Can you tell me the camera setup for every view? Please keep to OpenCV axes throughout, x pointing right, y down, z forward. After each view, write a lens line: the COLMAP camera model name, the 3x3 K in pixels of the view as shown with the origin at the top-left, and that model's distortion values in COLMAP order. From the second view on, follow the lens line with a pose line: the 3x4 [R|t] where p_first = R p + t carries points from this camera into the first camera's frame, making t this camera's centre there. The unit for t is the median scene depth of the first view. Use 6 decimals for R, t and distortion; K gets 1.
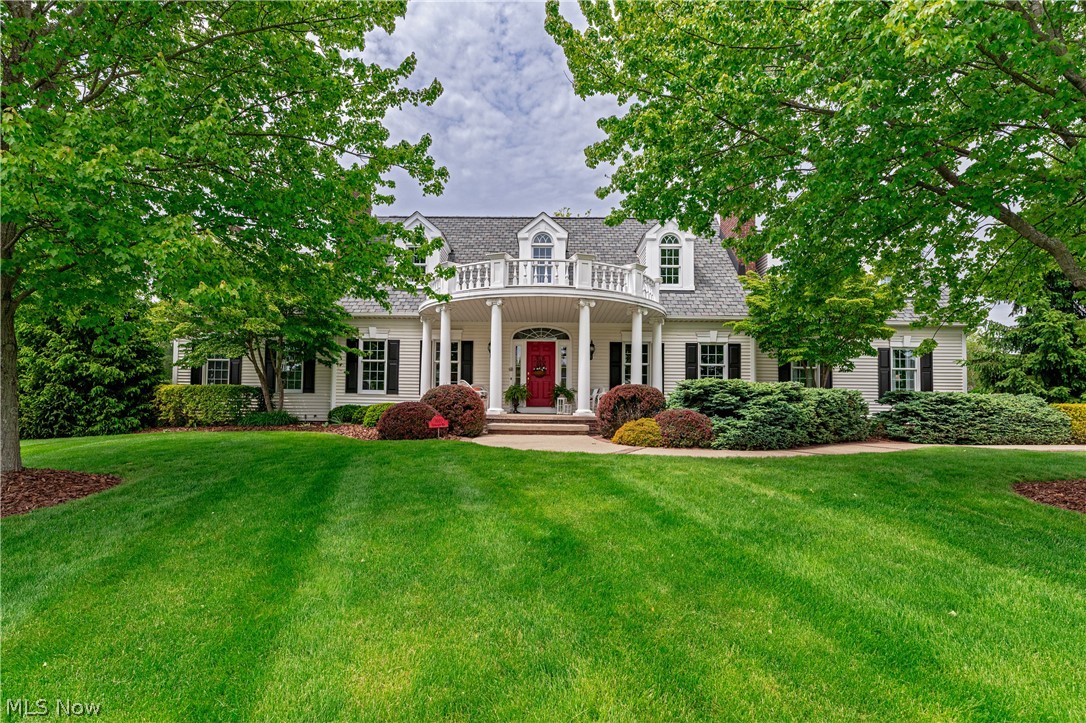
lens RADIAL K [[449.8, 0, 539.4], [0, 449.8, 362.7], [0, 0, 1]] dist [0.000913, 0.000007]
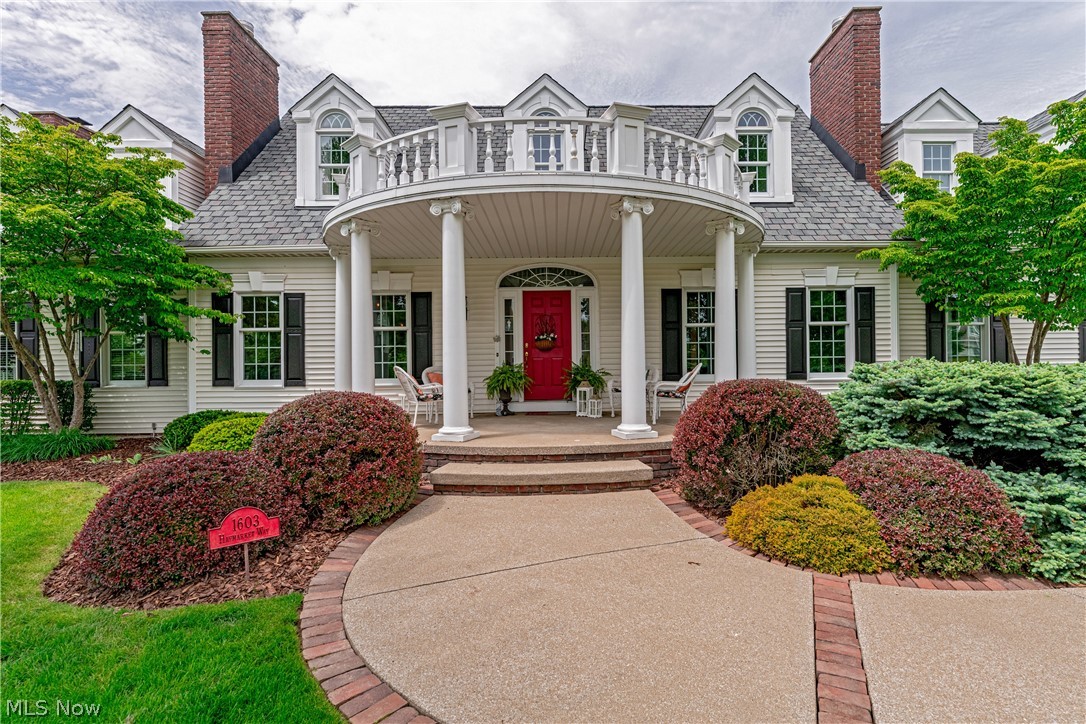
lens RADIAL K [[498.8, 0, 550.7], [0, 498.8, 365.3], [0, 0, 1]] dist [-0.004111, -0.000194]
pose [[0.999725, -0.023117, 0.003826, 0.004450], [0.022654, 0.995290, 0.094258, -0.011073], [-0.005986, -0.094145, 0.995540, 0.350329]]
